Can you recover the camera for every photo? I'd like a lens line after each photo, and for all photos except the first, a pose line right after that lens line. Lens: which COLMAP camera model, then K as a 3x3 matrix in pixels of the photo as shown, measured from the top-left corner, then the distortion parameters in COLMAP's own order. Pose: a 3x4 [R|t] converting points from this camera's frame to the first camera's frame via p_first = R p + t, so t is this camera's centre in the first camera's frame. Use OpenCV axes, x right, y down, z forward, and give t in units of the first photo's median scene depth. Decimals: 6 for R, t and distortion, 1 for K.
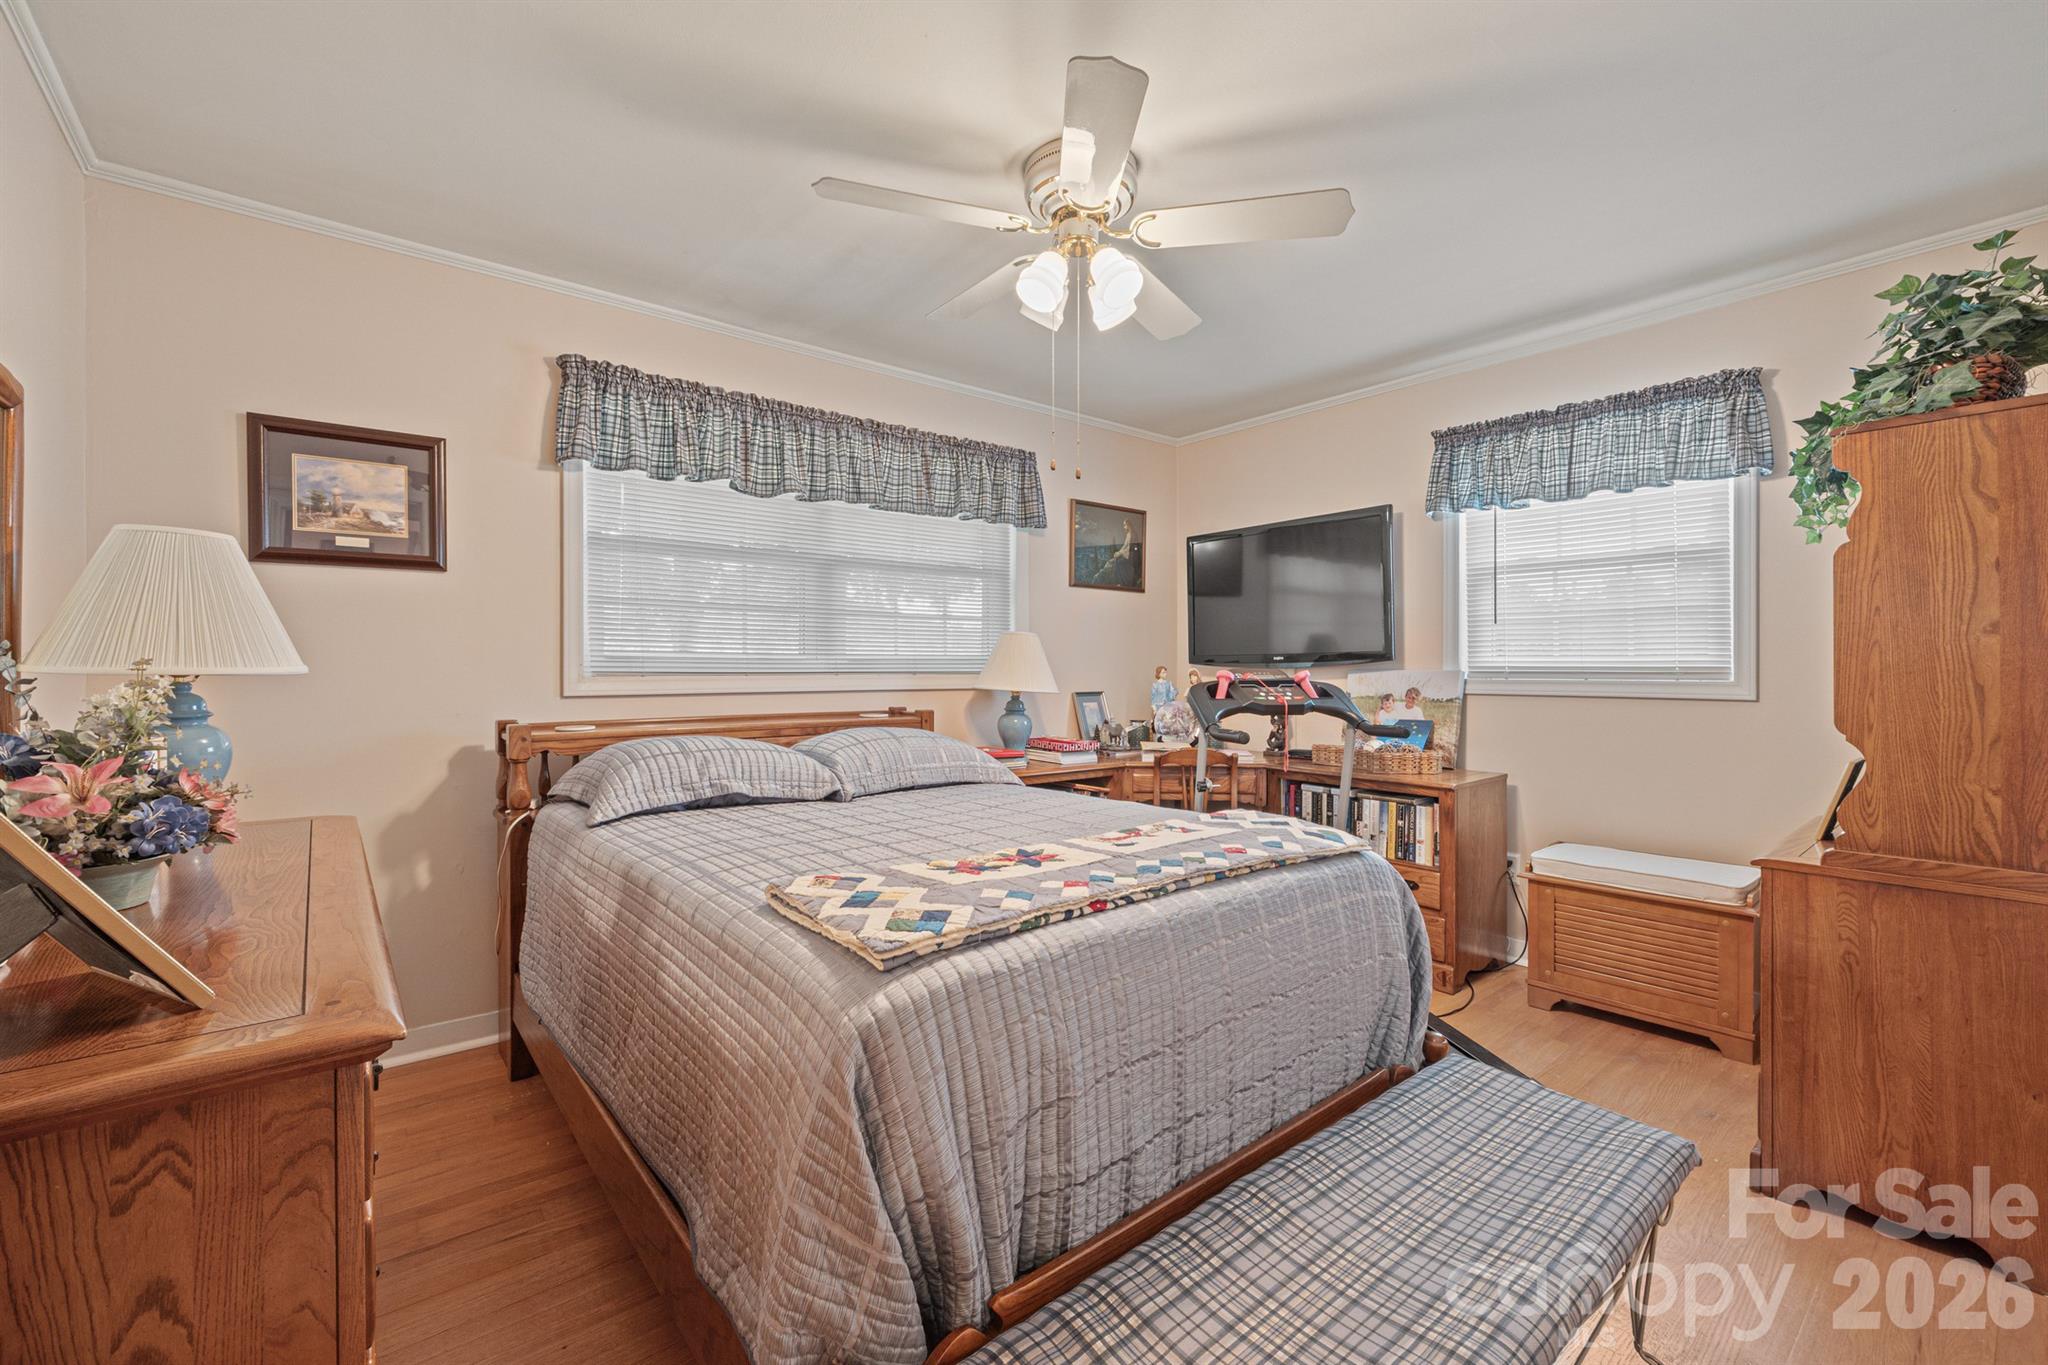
lens RADIAL K [[862.5, 0, 1026.8], [0, 862.5, 656.8], [0, 0, 1]] dist [-0.007909, -0.000213]
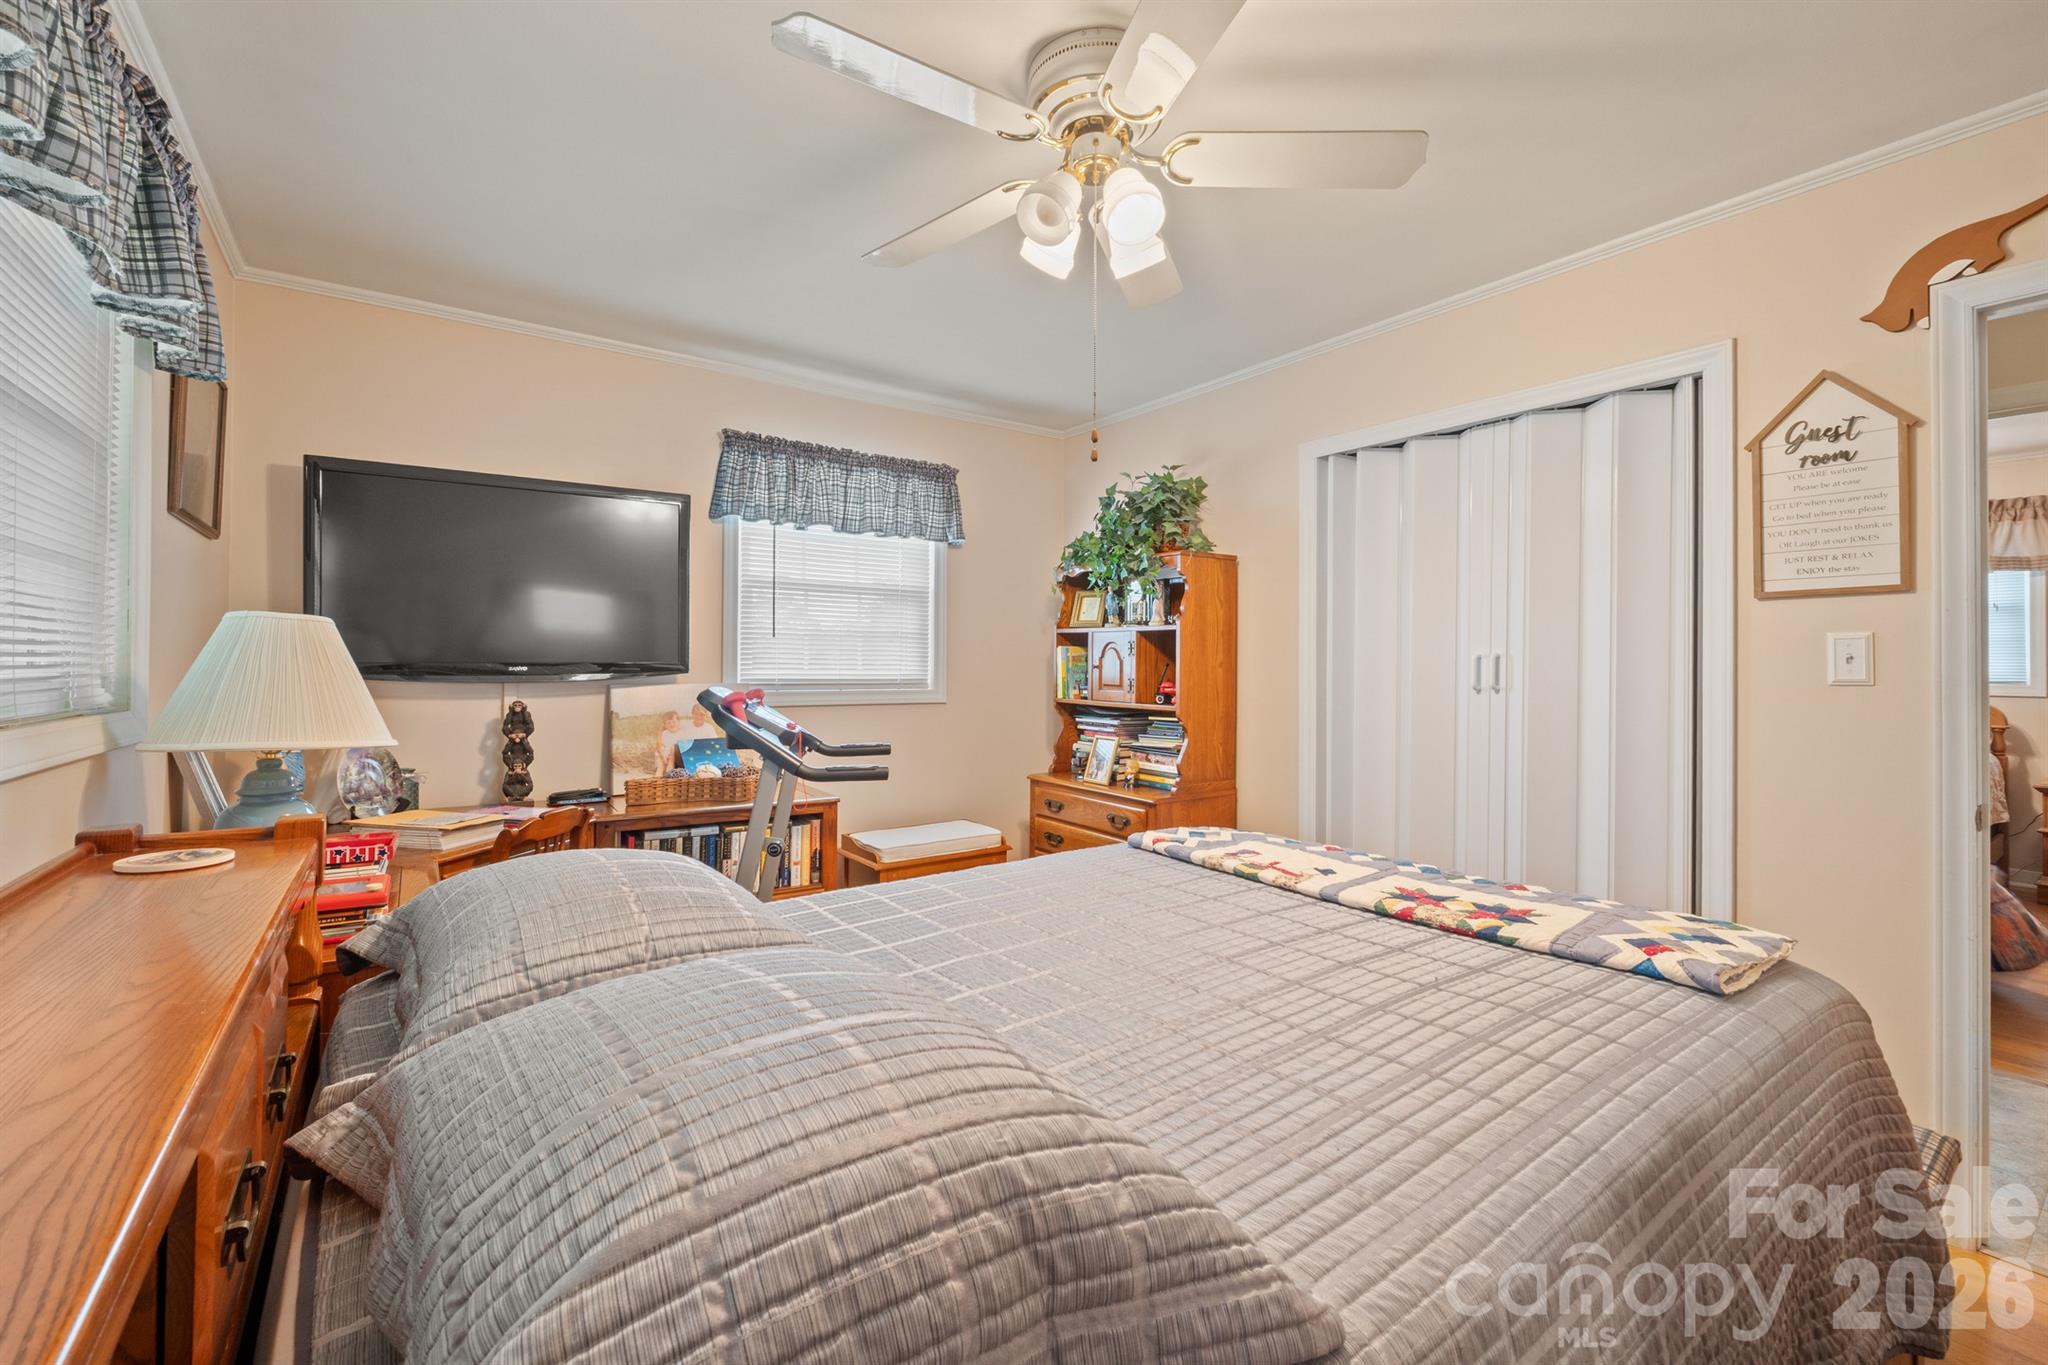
lens RADIAL K [[862.5, 0, 1026.8], [0, 862.5, 656.8], [0, 0, 1]] dist [-0.007909, -0.000213]
pose [[0.063541, 0.010496, 0.997924, -0.493332], [-0.018473, 0.999786, -0.009339, -0.012297], [-0.997808, -0.017841, 0.063721, 0.683153]]
